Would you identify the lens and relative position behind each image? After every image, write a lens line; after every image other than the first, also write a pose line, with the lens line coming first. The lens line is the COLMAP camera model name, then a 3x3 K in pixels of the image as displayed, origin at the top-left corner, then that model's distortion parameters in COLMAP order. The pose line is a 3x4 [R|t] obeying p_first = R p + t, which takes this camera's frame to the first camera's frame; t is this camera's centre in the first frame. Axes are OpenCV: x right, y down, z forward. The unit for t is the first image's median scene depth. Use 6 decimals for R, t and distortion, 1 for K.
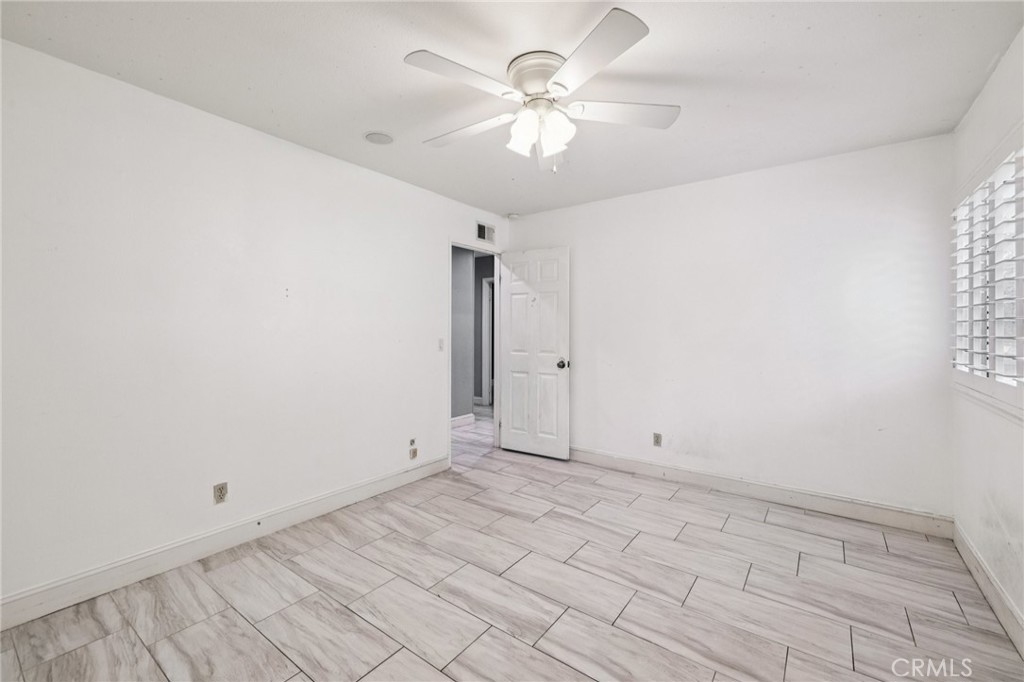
lens RADIAL K [[424.3, 0, 509.1], [0, 424.3, 337.8], [0, 0, 1]] dist [-0.002451, 0.000458]
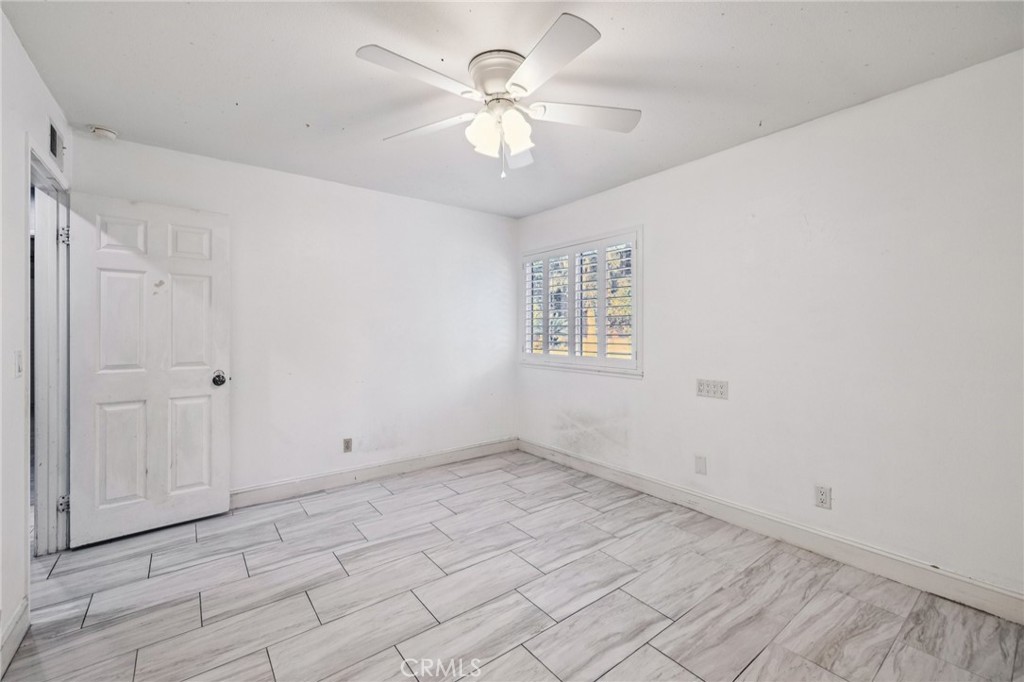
lens RADIAL K [[424.3, 0, 513.2], [0, 424.3, 337.0], [0, 0, 1]] dist [-0.002451, 0.000458]
pose [[0.275148, -0.015469, 0.961277, -0.560509], [0.019366, 0.999757, 0.010545, -0.009023], [-0.961207, 0.015715, 0.275381, 0.444982]]
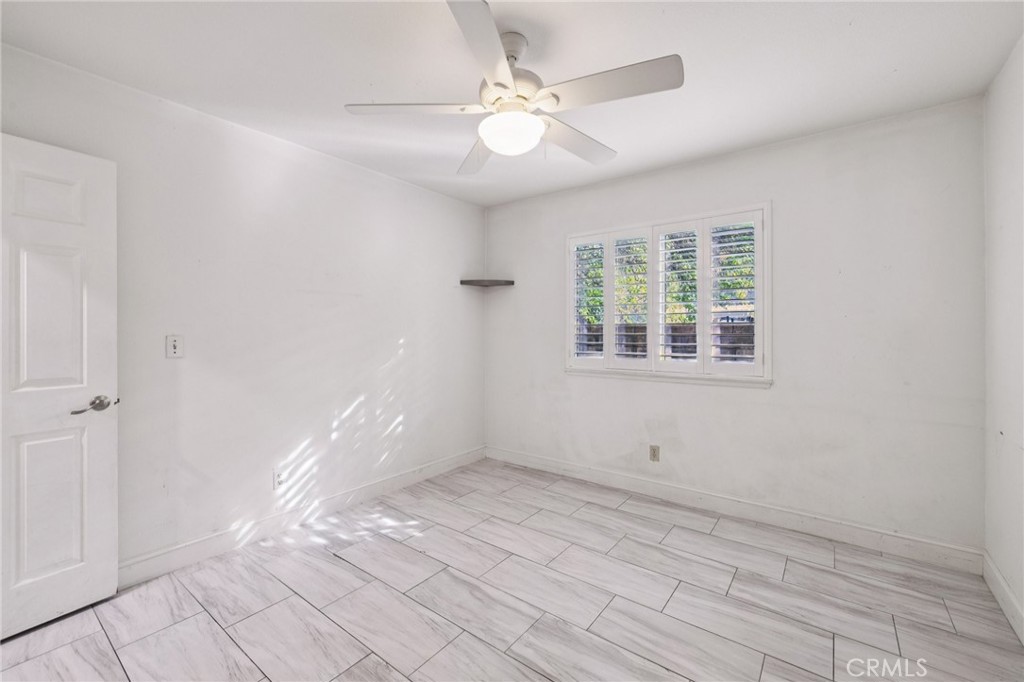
lens RADIAL K [[424.3, 0, 512.9], [0, 424.3, 335.8], [0, 0, 1]] dist [-0.002451, 0.000458]
pose [[-0.999885, -0.006924, 0.013495, 0.416179], [-0.006565, 0.999628, 0.026465, -0.015497], [-0.013673, 0.026373, -0.999559, 1.289506]]
